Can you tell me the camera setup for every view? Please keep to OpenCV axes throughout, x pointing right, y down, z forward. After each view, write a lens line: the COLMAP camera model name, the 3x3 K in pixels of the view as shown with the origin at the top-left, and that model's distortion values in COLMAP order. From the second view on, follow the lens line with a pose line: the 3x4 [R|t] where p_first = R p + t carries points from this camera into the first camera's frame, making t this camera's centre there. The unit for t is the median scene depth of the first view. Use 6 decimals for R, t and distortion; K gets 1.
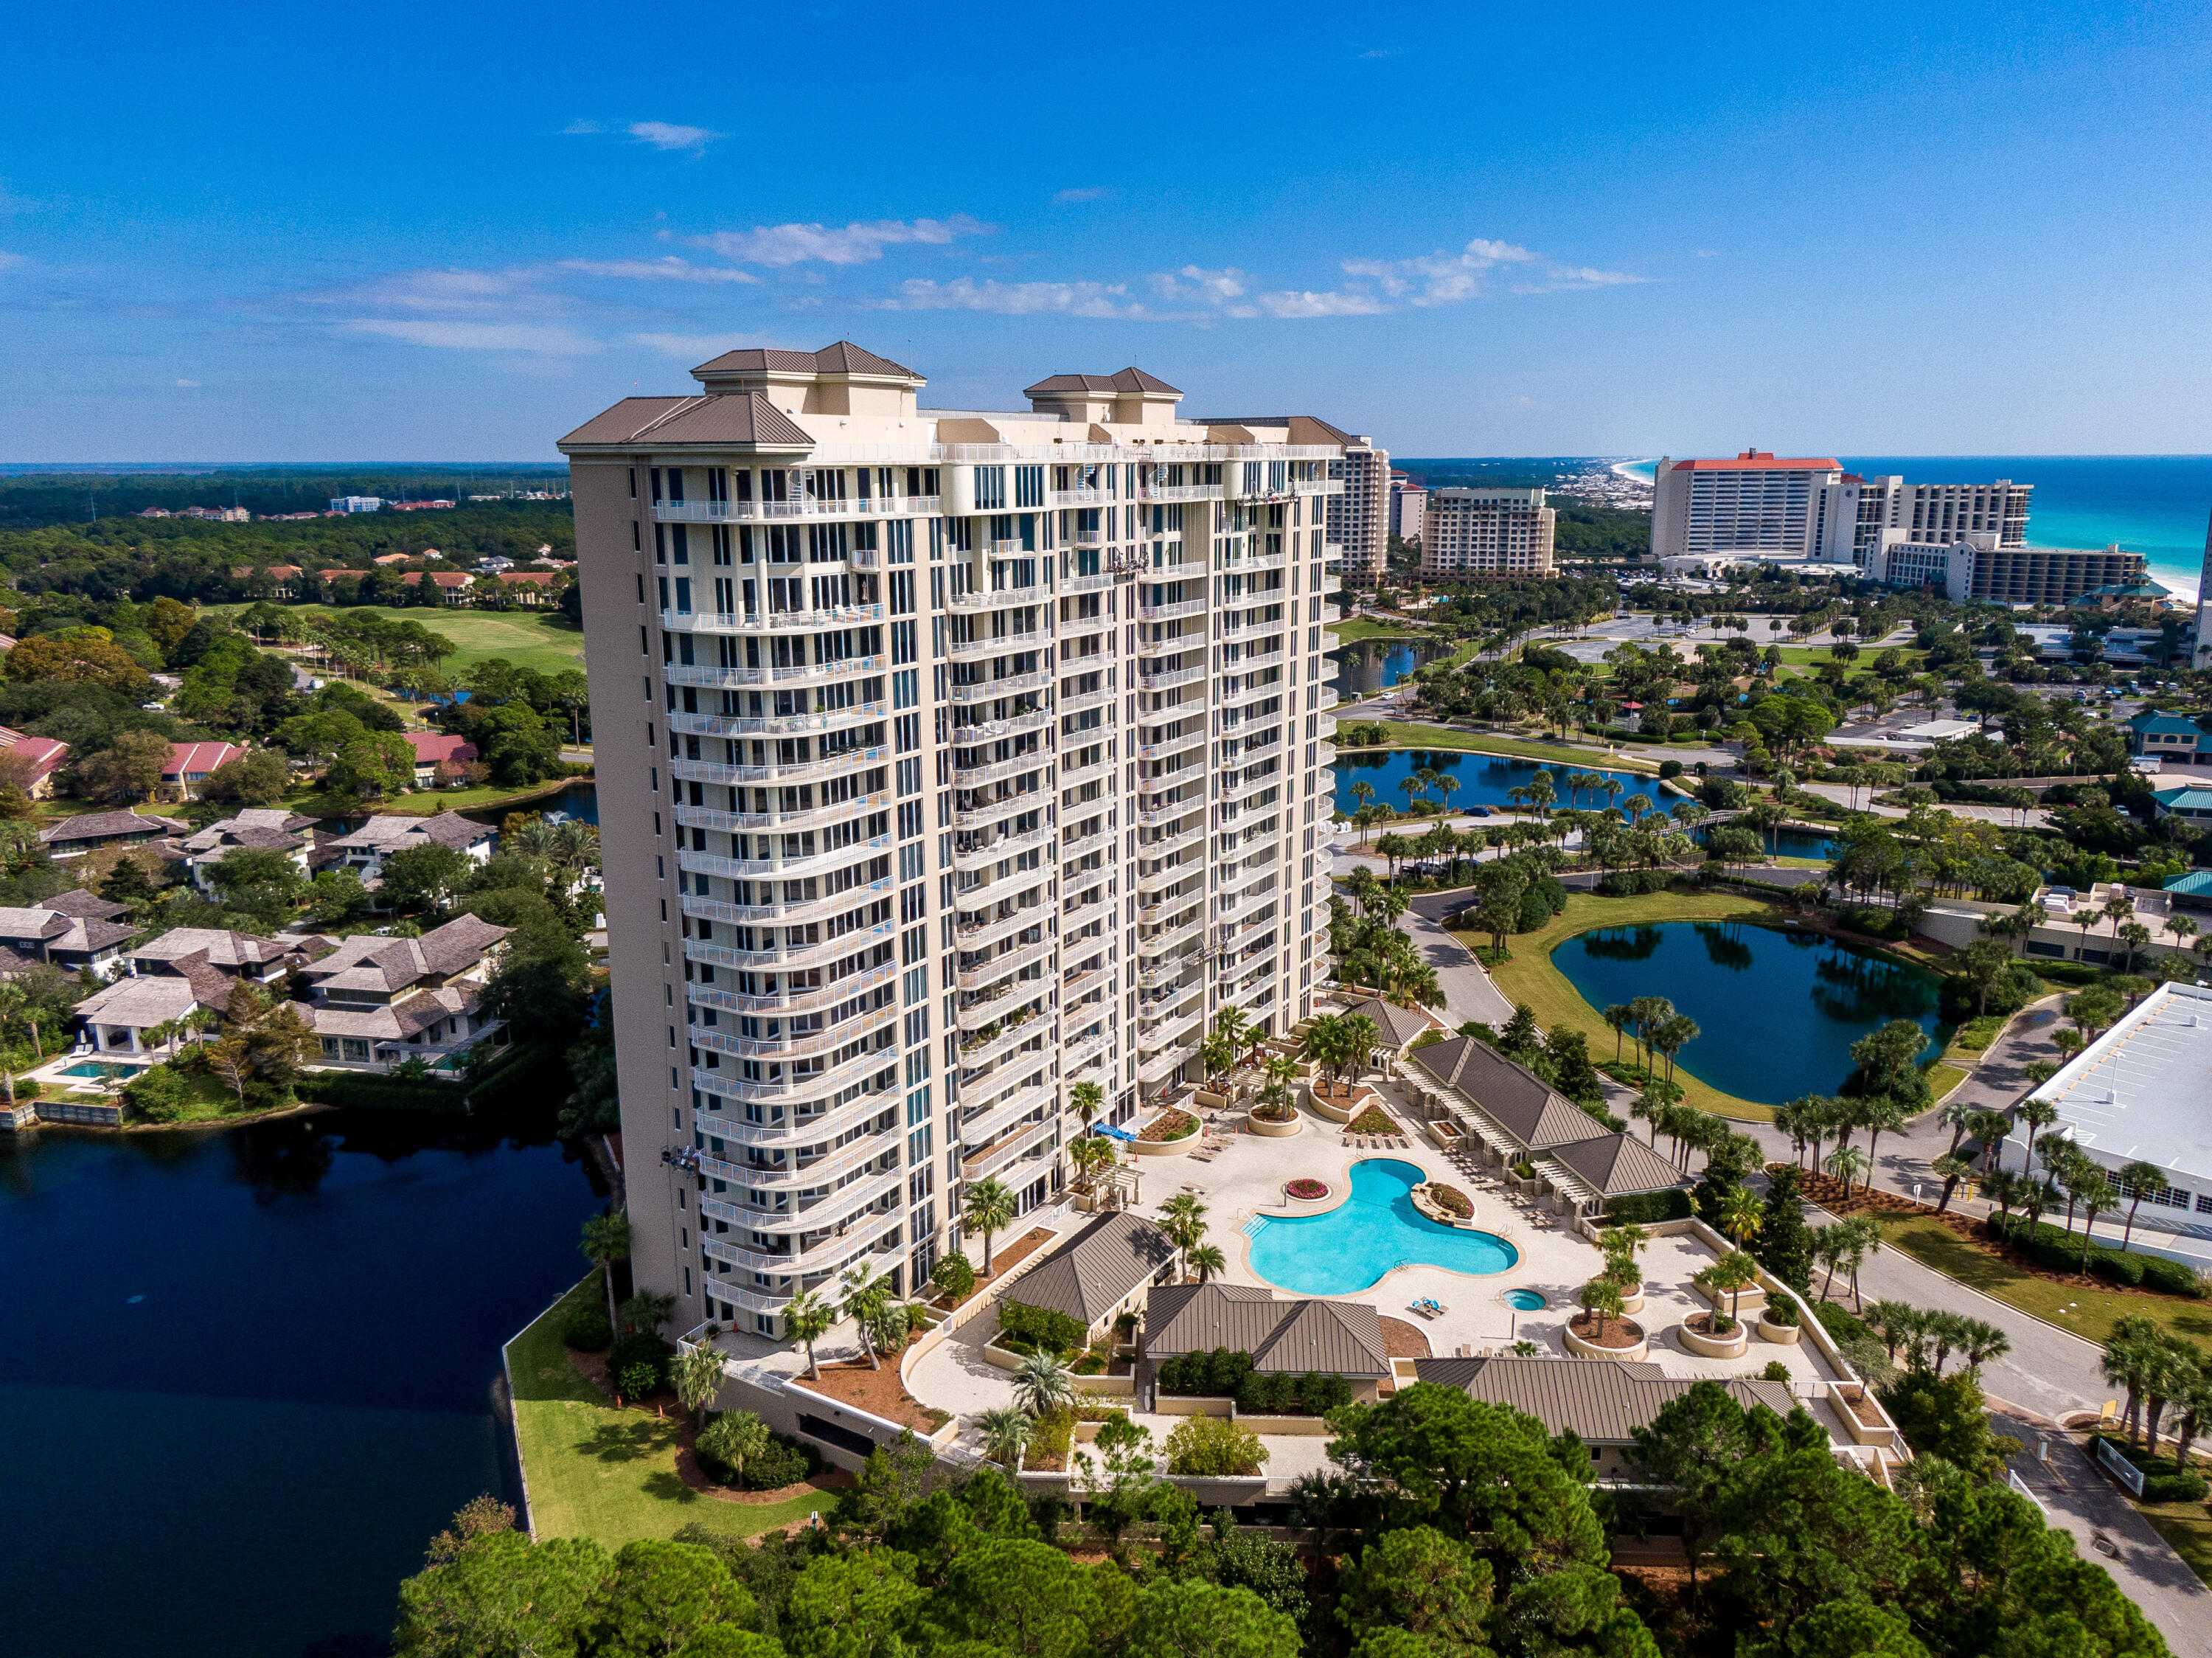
lens RADIAL K [[1594.9, 0, 1118.5], [0, 1594.9, 827.4], [0, 0, 1]] dist [0.047349, -0.064148]
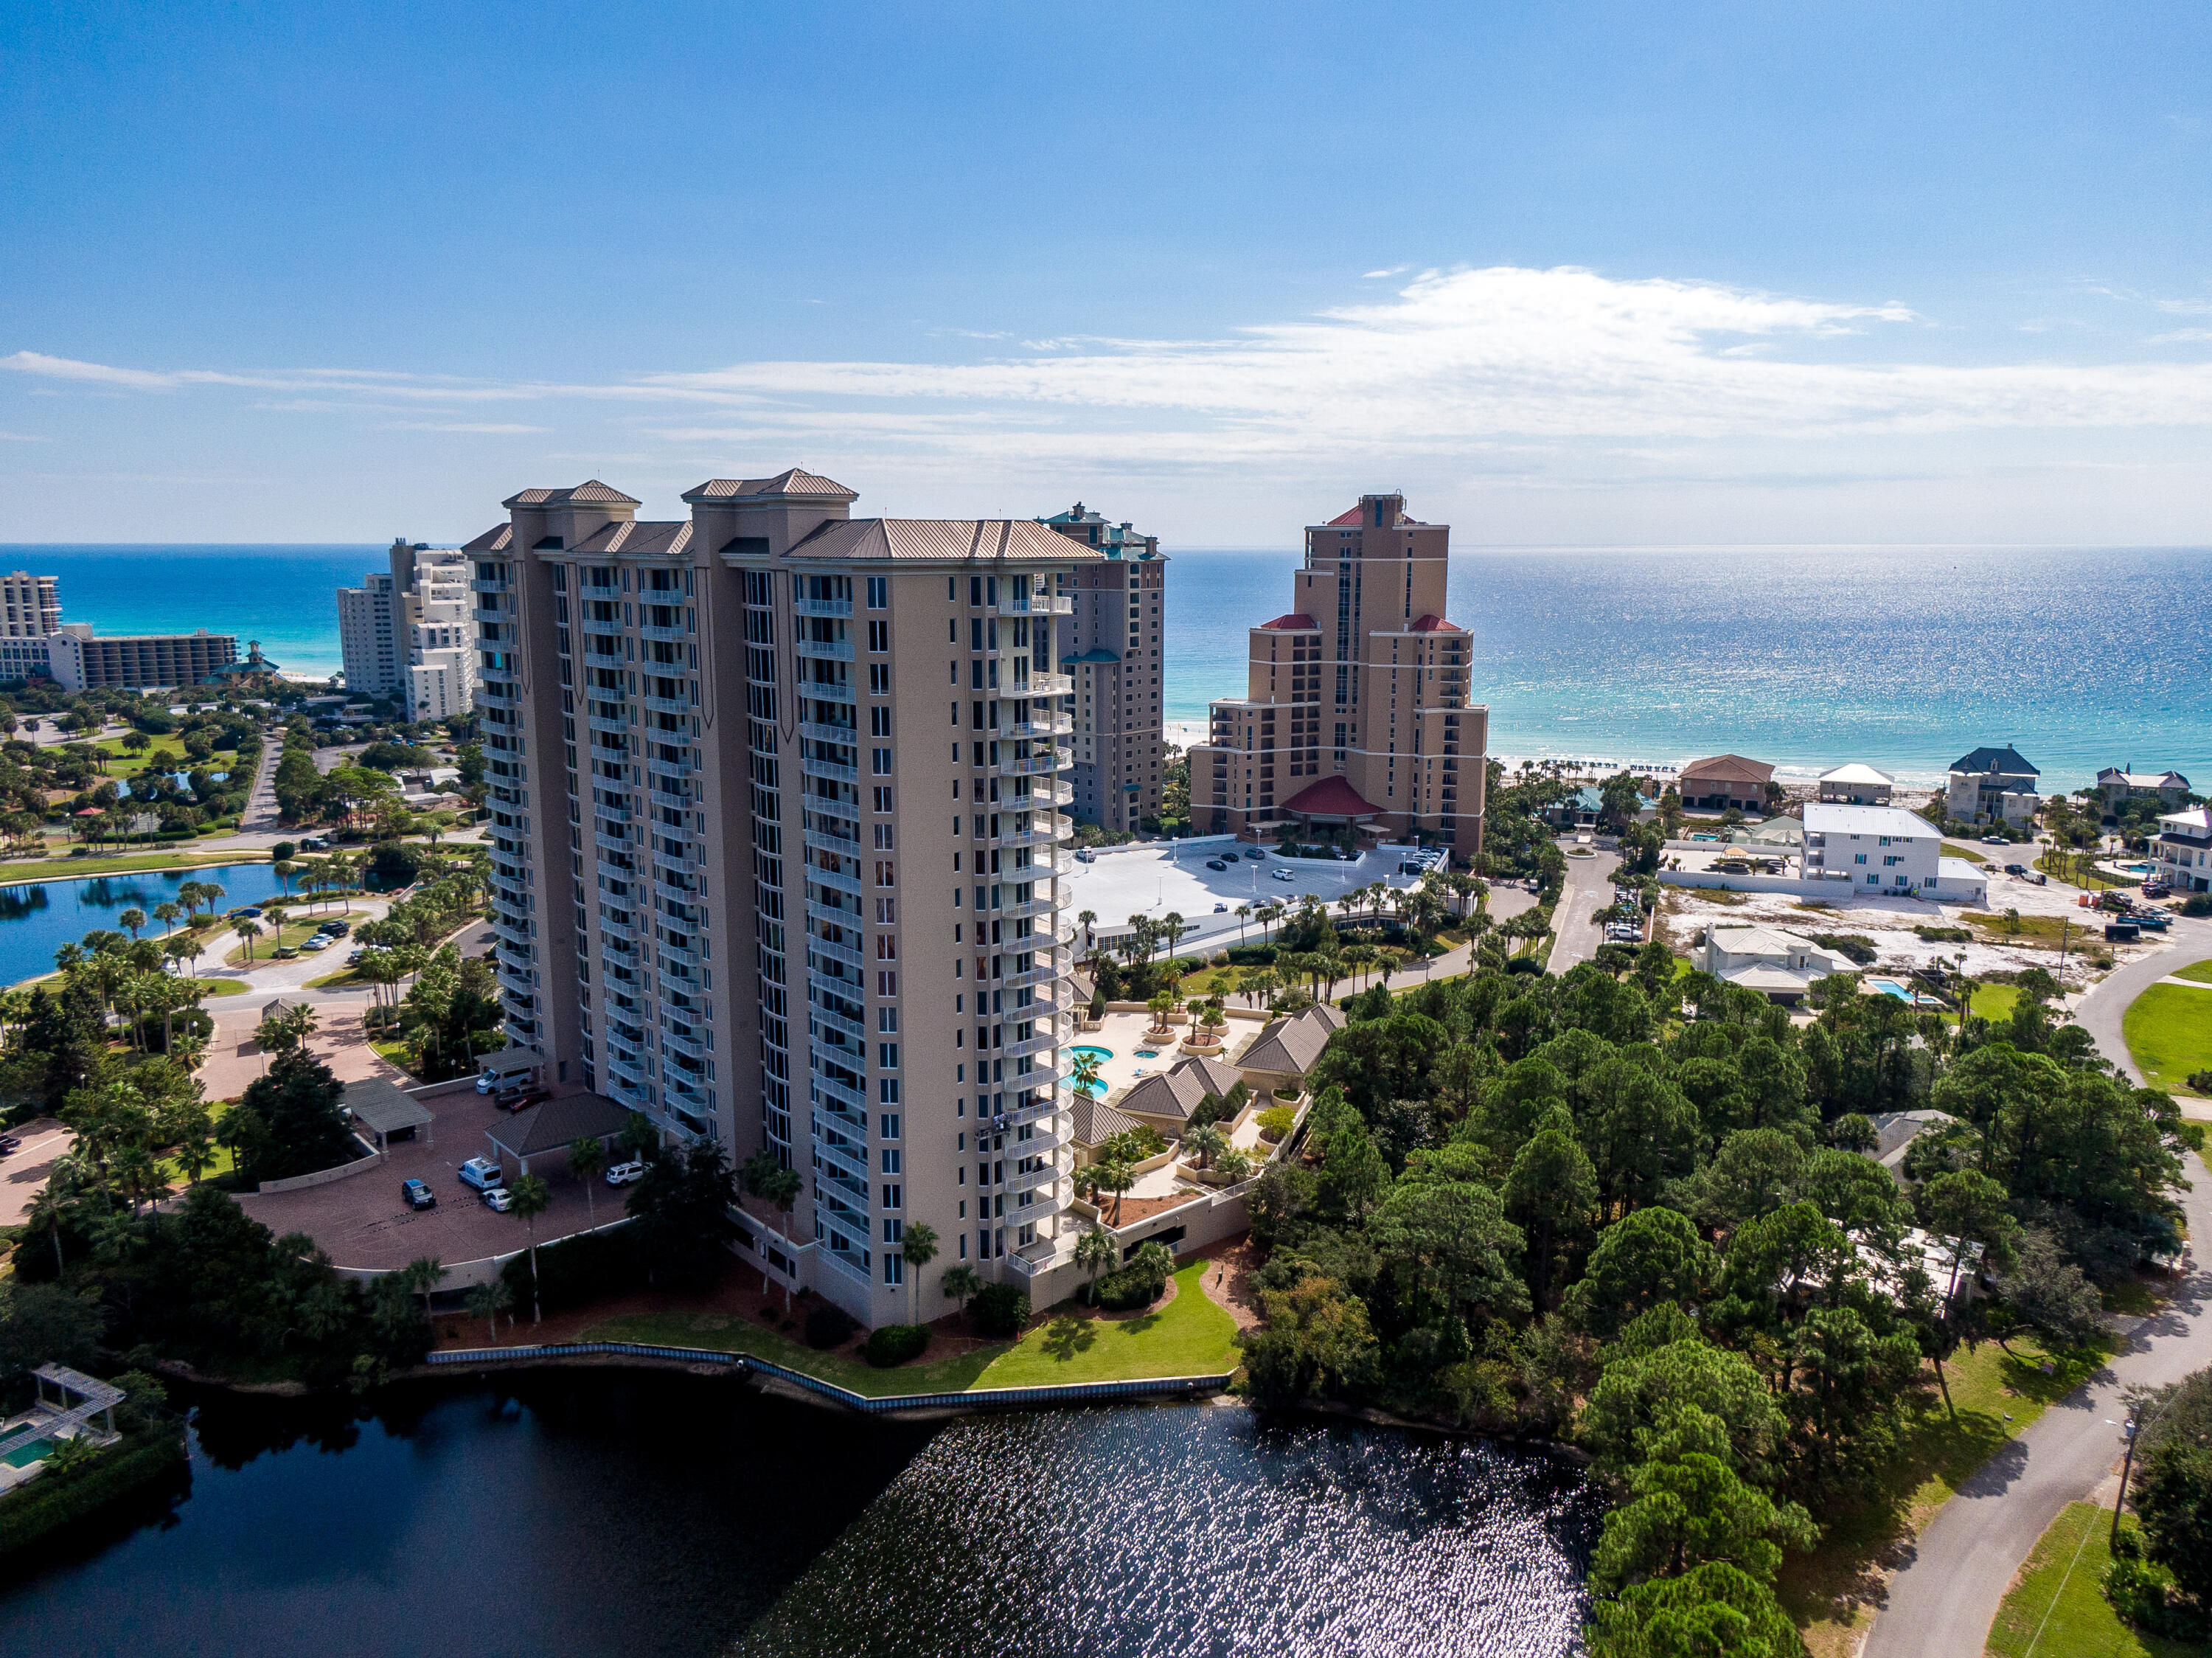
lens RADIAL K [[1594.9, 0, 1118.5], [0, 1594.9, 827.4], [0, 0, 1]] dist [0.047349, -0.064148]
pose [[0.297056, -0.163842, 0.940698, -0.975278], [0.213137, 0.971690, 0.101935, -0.087943], [-0.930769, 0.170217, 0.323568, 0.341522]]
